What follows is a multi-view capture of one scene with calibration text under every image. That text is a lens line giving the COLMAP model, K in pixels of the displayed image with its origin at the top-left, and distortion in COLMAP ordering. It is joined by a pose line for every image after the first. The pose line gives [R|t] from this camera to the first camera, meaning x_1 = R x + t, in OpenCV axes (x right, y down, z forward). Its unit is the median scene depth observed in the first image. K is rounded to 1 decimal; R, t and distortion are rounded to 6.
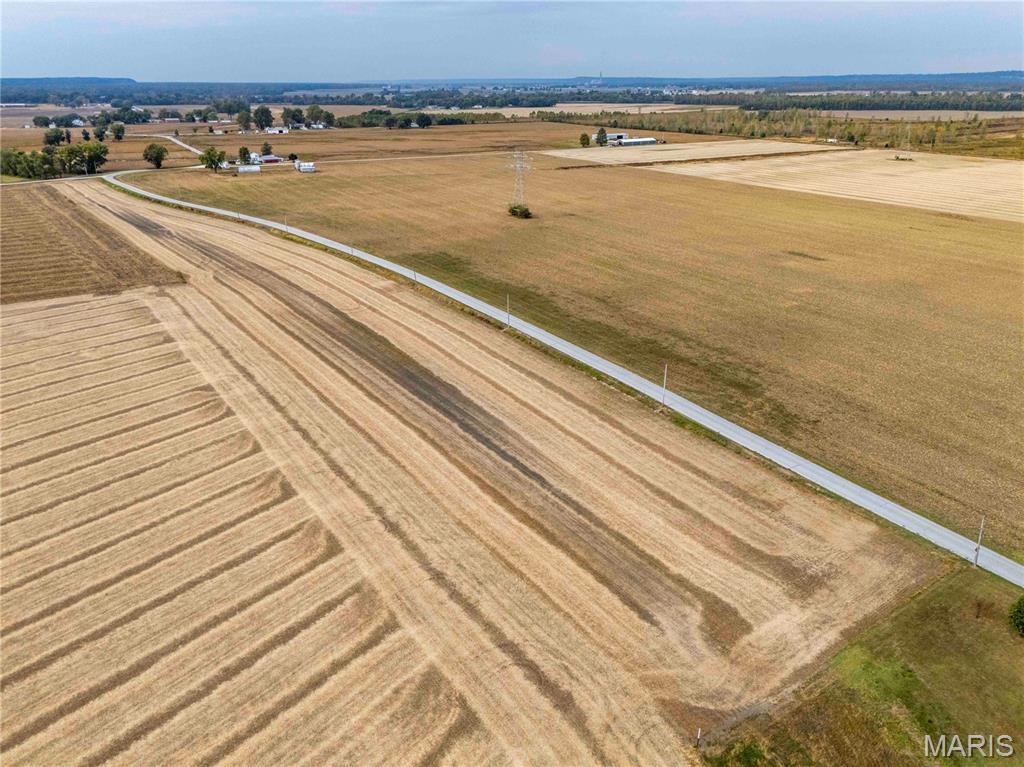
lens RADIAL K [[752.1, 0, 516.2], [0, 752.1, 385.5], [0, 0, 1]] dist [0.076290, -0.071872]
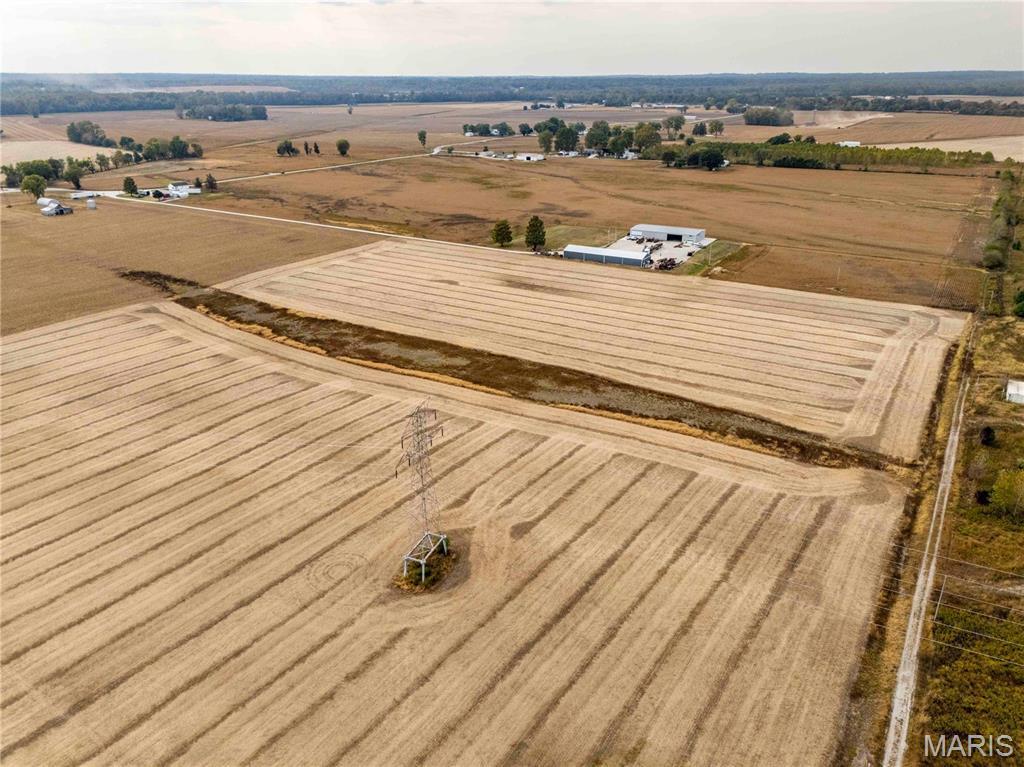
lens RADIAL K [[752.1, 0, 516.2], [0, 752.1, 385.5], [0, 0, 1]] dist [0.076290, -0.071872]
pose [[0.488413, 0.336118, -0.805281, 2.406187], [-0.328401, 0.925794, 0.187240, -1.398243], [0.808459, 0.173005, 0.562551, 3.105777]]
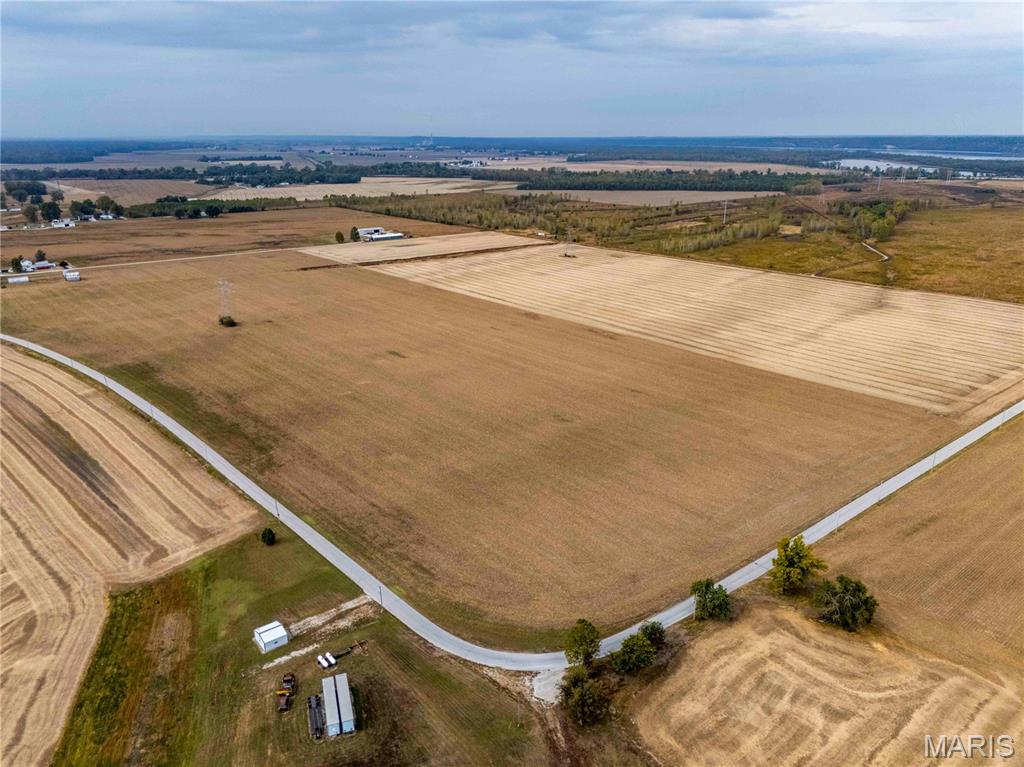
lens RADIAL K [[752.1, 0, 516.2], [0, 752.1, 385.5], [0, 0, 1]] dist [0.076290, -0.071872]
pose [[0.980620, -0.058593, 0.186955, 0.543559], [0.070461, 0.995857, -0.057473, -0.002852], [-0.182813, 0.069532, 0.980686, -0.911234]]
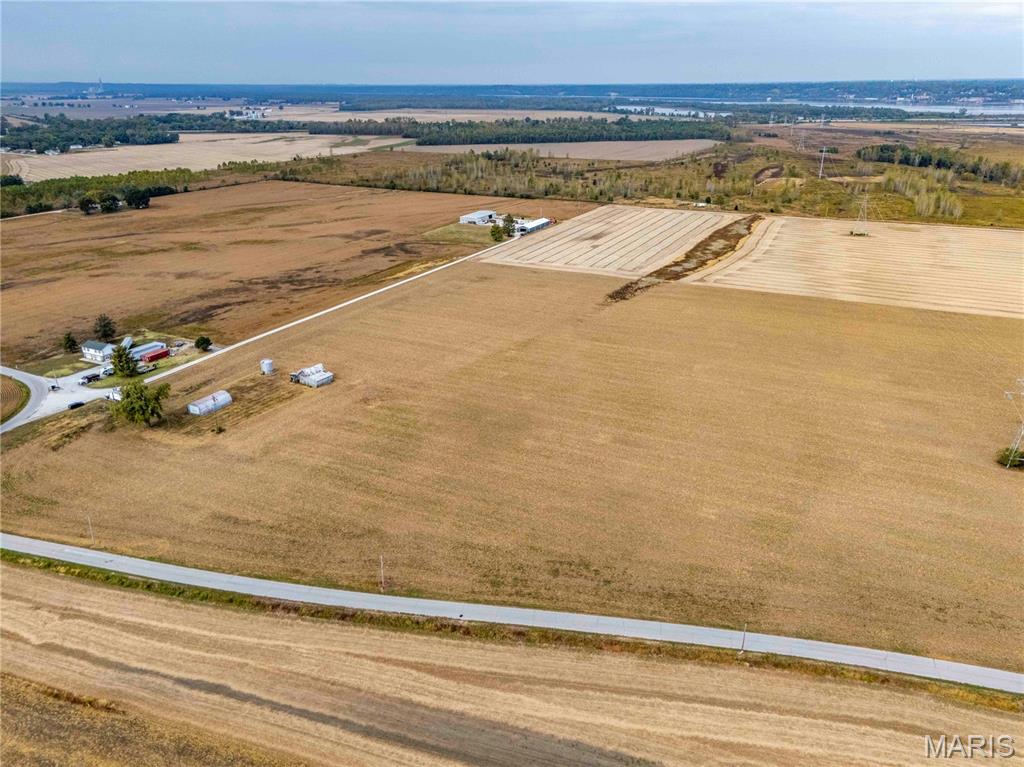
lens RADIAL K [[752.1, 0, 516.2], [0, 752.1, 385.5], [0, 0, 1]] dist [0.076290, -0.071872]
pose [[0.825877, -0.208788, 0.523770, -1.419012], [0.211680, 0.975779, 0.055194, -0.892821], [-0.522608, 0.065288, 0.850070, 1.463199]]
